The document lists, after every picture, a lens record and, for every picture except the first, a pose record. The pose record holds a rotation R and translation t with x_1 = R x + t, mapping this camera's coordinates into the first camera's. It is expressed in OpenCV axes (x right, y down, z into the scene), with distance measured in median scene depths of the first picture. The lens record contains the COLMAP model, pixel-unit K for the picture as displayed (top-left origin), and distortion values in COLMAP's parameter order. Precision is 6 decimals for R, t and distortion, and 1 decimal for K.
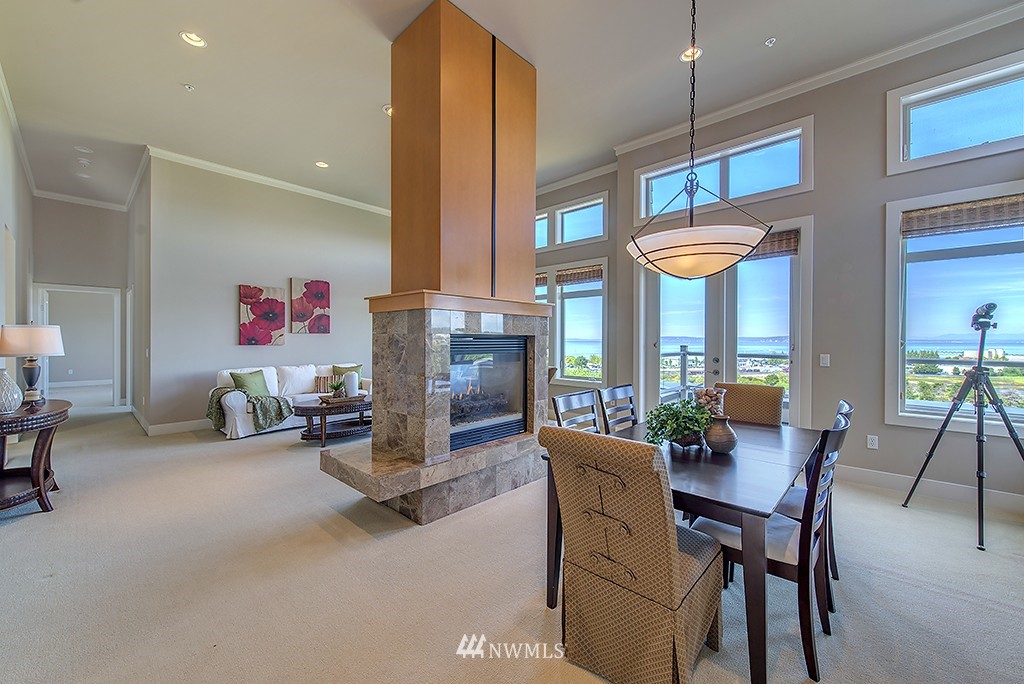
lens RADIAL K [[407.0, 0, 509.3], [0, 407.0, 343.2], [0, 0, 1]] dist [0.001603, -0.000183]
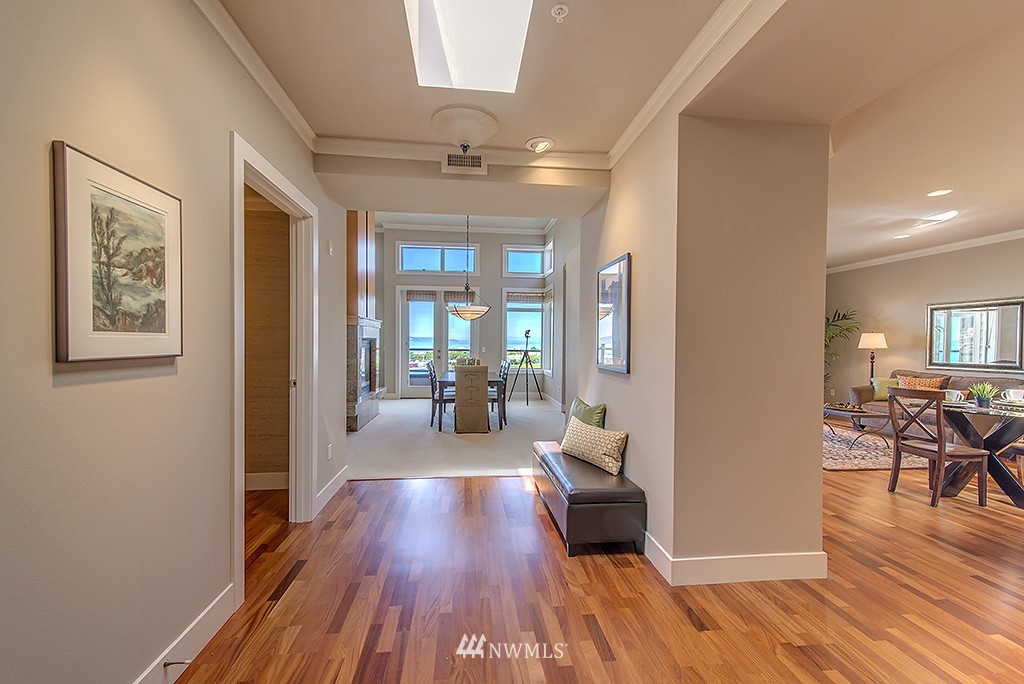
lens RADIAL K [[407.0, 0, 511.6], [0, 407.0, 345.0], [0, 0, 1]] dist [0.001603, -0.000183]
pose [[0.634940, -0.005022, 0.772545, -0.884076], [-0.000233, 0.999978, 0.006692, -0.002032], [-0.772561, -0.004429, 0.634925, -0.583840]]
